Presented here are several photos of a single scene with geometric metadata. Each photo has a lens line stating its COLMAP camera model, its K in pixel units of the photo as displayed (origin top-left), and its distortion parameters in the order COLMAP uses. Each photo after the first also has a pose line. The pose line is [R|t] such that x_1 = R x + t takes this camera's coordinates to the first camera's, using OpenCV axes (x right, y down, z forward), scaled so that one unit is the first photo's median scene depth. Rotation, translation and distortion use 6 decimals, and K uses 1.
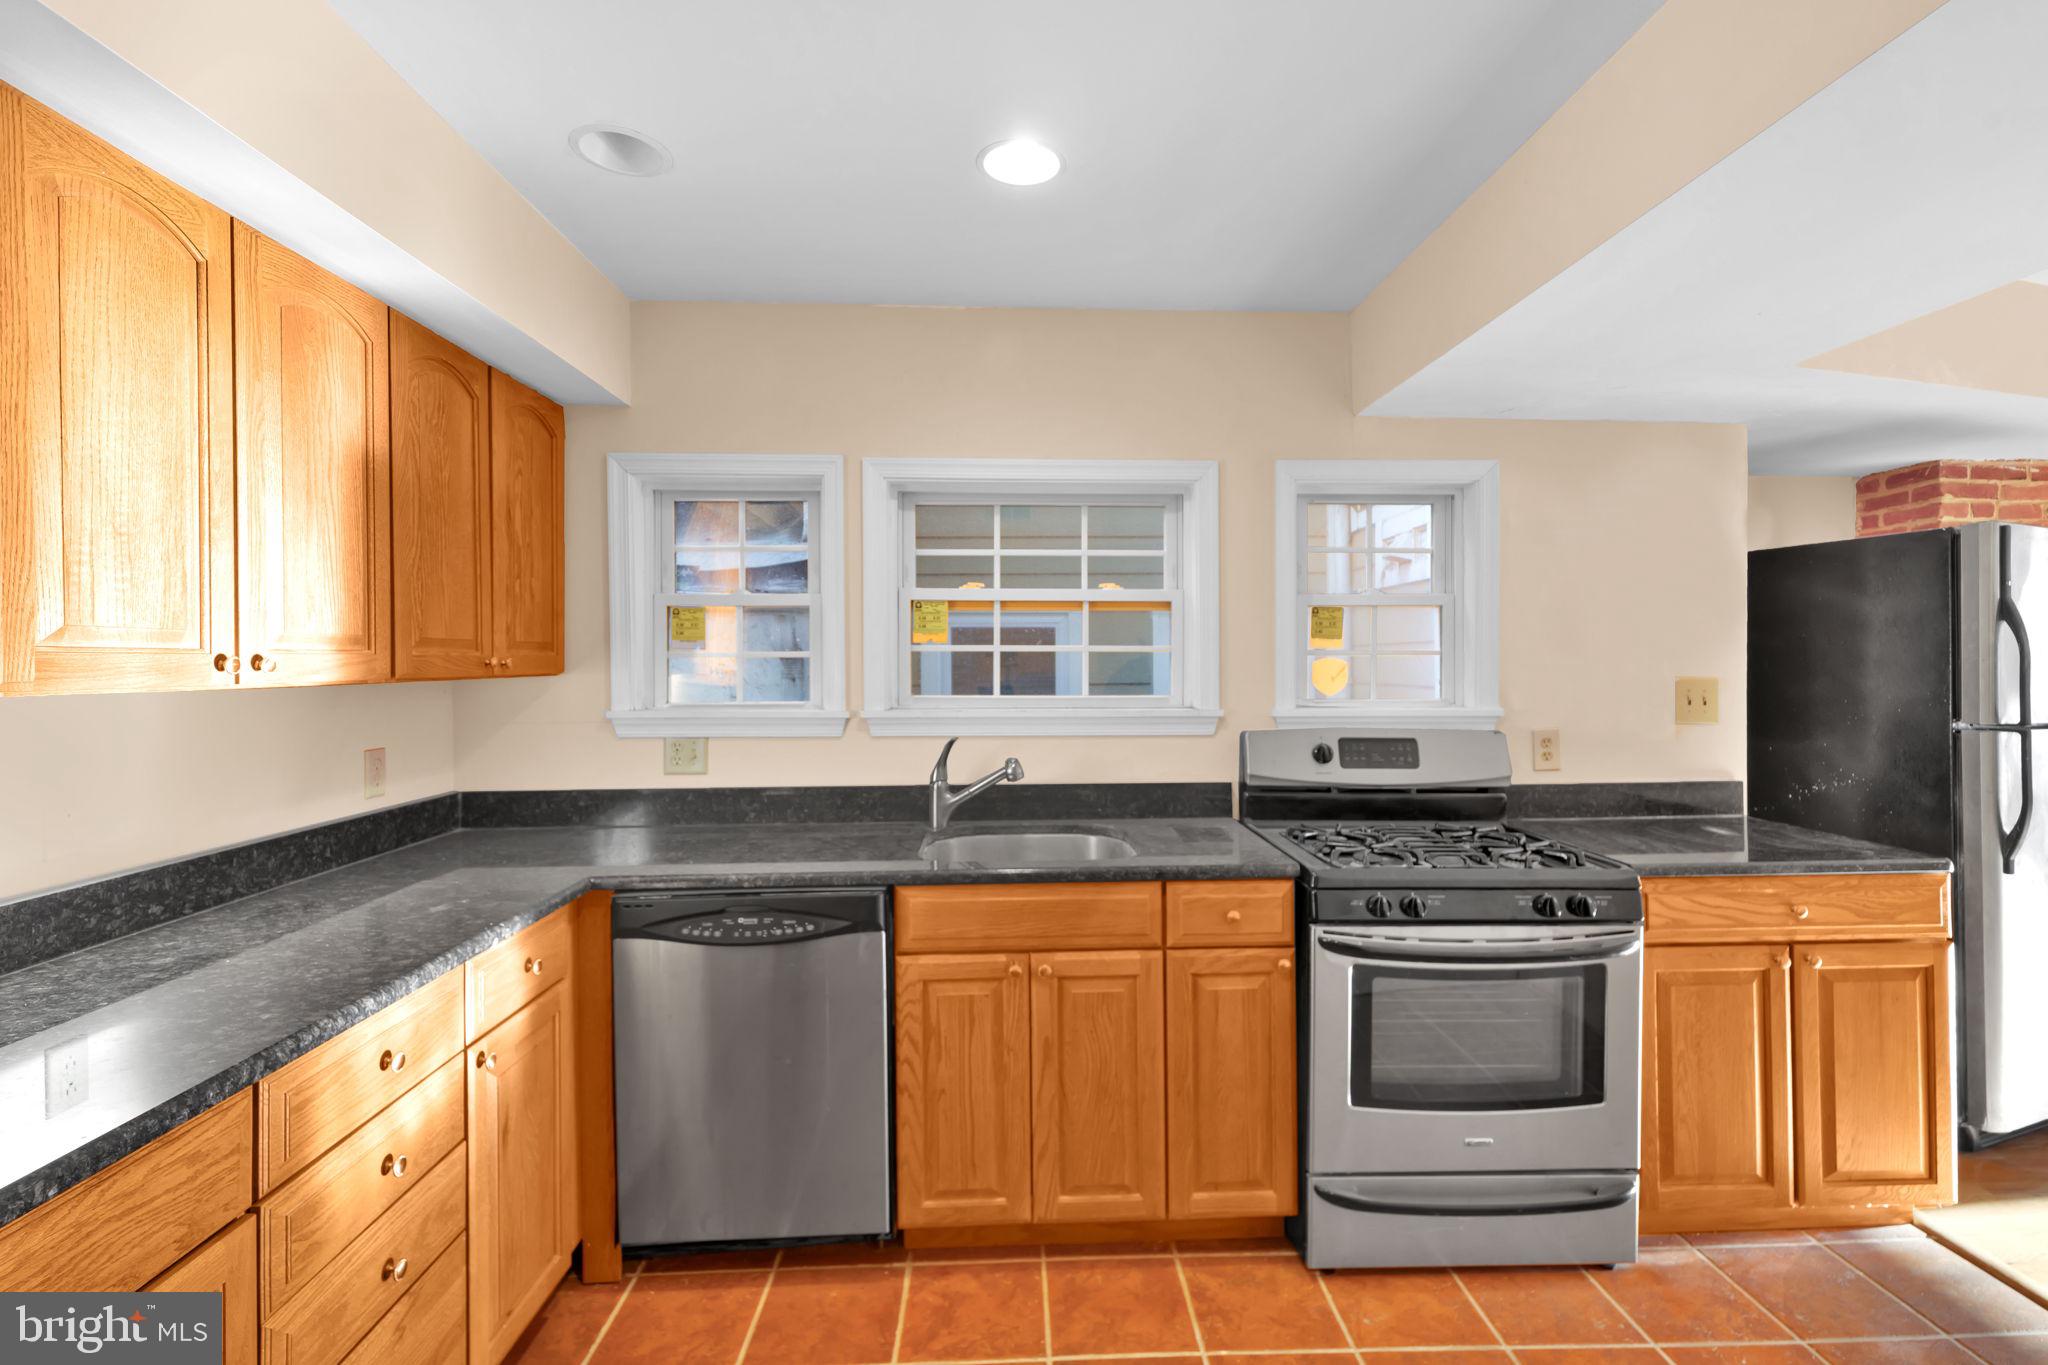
lens RADIAL K [[919.8, 0, 1029.3], [0, 919.8, 679.0], [0, 0, 1]] dist [0.003163, 0.000056]
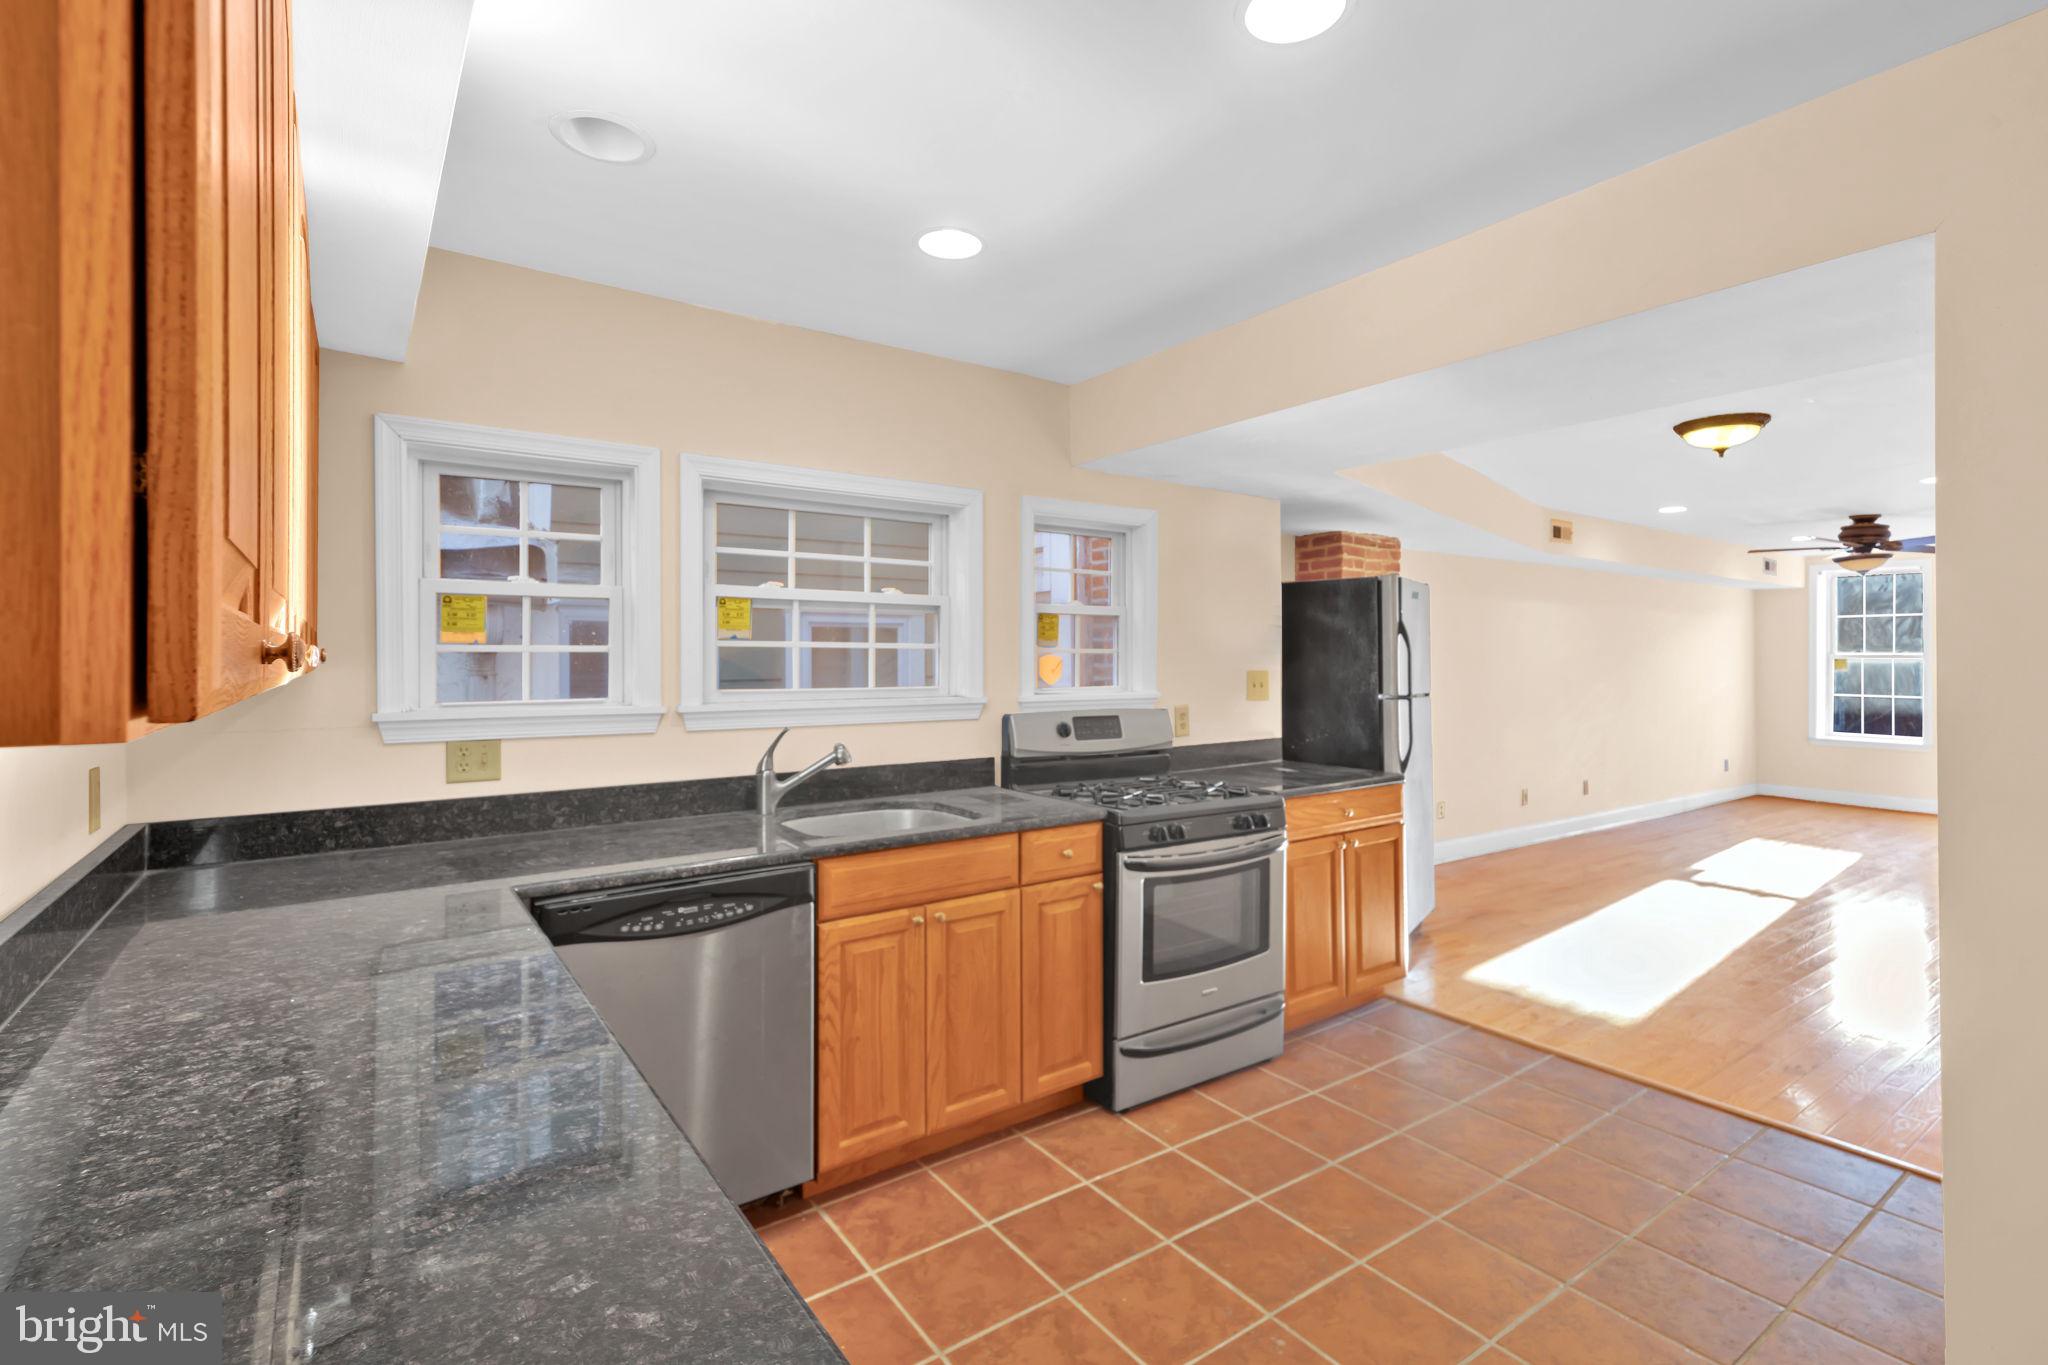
lens RADIAL K [[927.8, 0, 1014.5], [0, 927.8, 673.9], [0, 0, 1]] dist [-0.000007, 0.000076]
pose [[0.844561, -0.007399, 0.535408, -0.523910], [0.009986, 0.999948, -0.001933, 0.007195], [-0.535366, 0.006979, 0.844591, -0.058710]]
